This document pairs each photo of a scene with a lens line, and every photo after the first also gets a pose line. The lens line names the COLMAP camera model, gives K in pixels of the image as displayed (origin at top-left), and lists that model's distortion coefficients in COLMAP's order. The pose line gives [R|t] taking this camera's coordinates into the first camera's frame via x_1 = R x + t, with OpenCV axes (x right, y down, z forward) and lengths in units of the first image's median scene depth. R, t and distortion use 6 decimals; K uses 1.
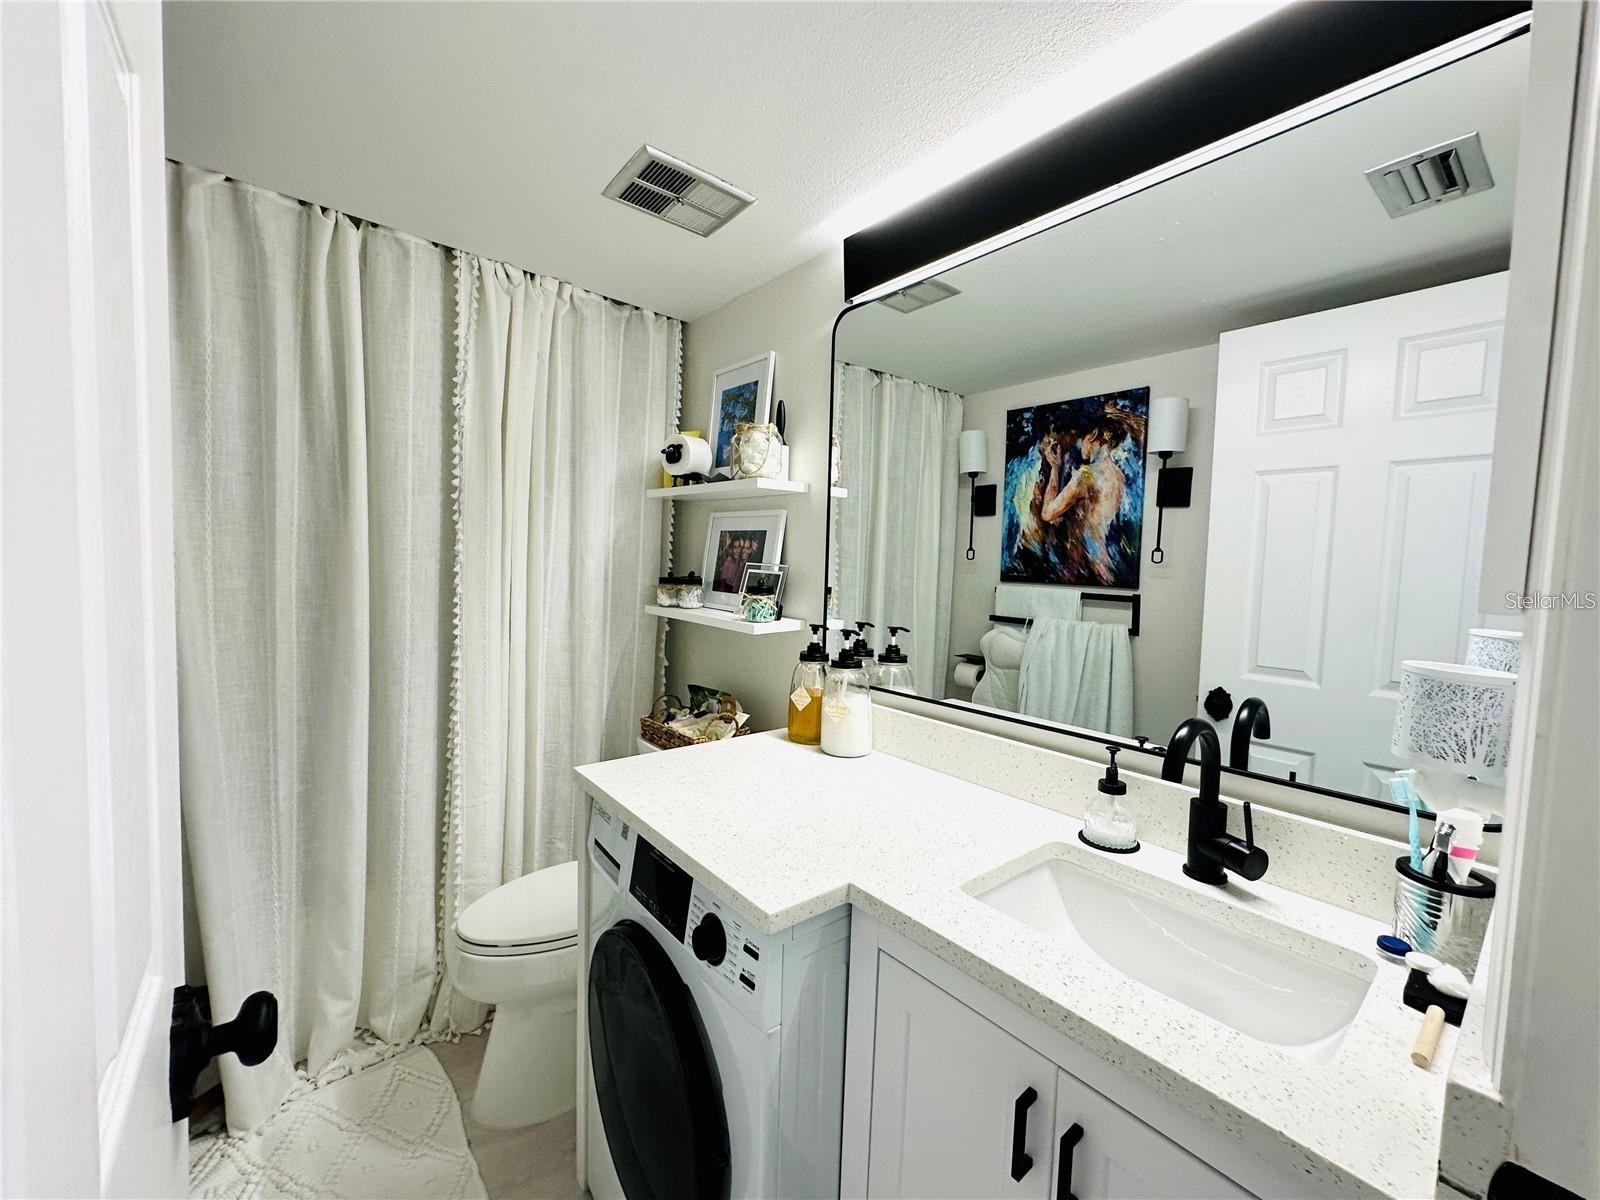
lens RADIAL K [[640.8, 0, 801.7], [0, 640.8, 596.0], [0, 0, 1]] dist [-0.009440, 0.003864]
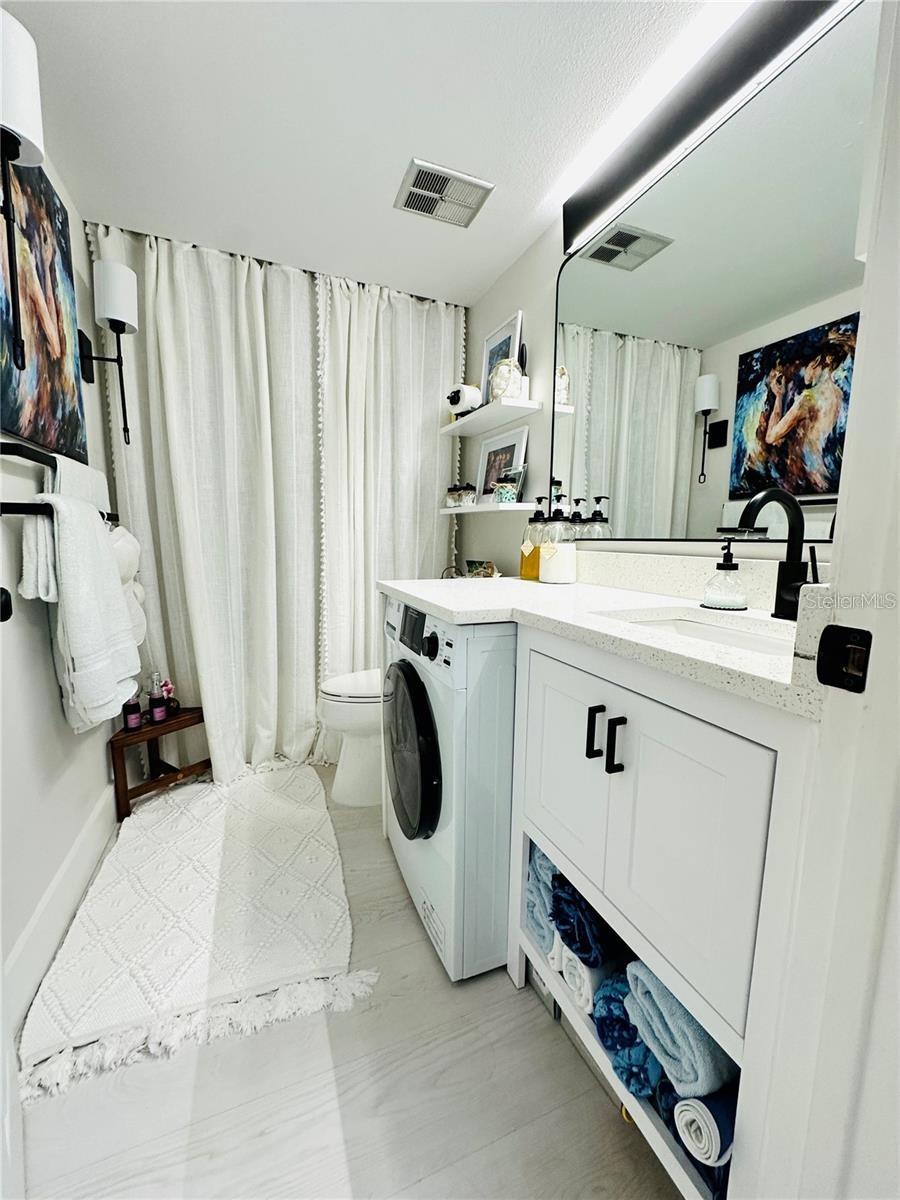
lens RADIAL K [[480.6, 0, 454.4], [0, 480.6, 602.1], [0, 0, 1]] dist [-0.009440, 0.003864]
pose [[0.954533, 0.018327, -0.297543, 0.130782], [0.002294, 0.997627, 0.068806, 0.164151], [0.298098, -0.066360, 0.952226, -0.064932]]
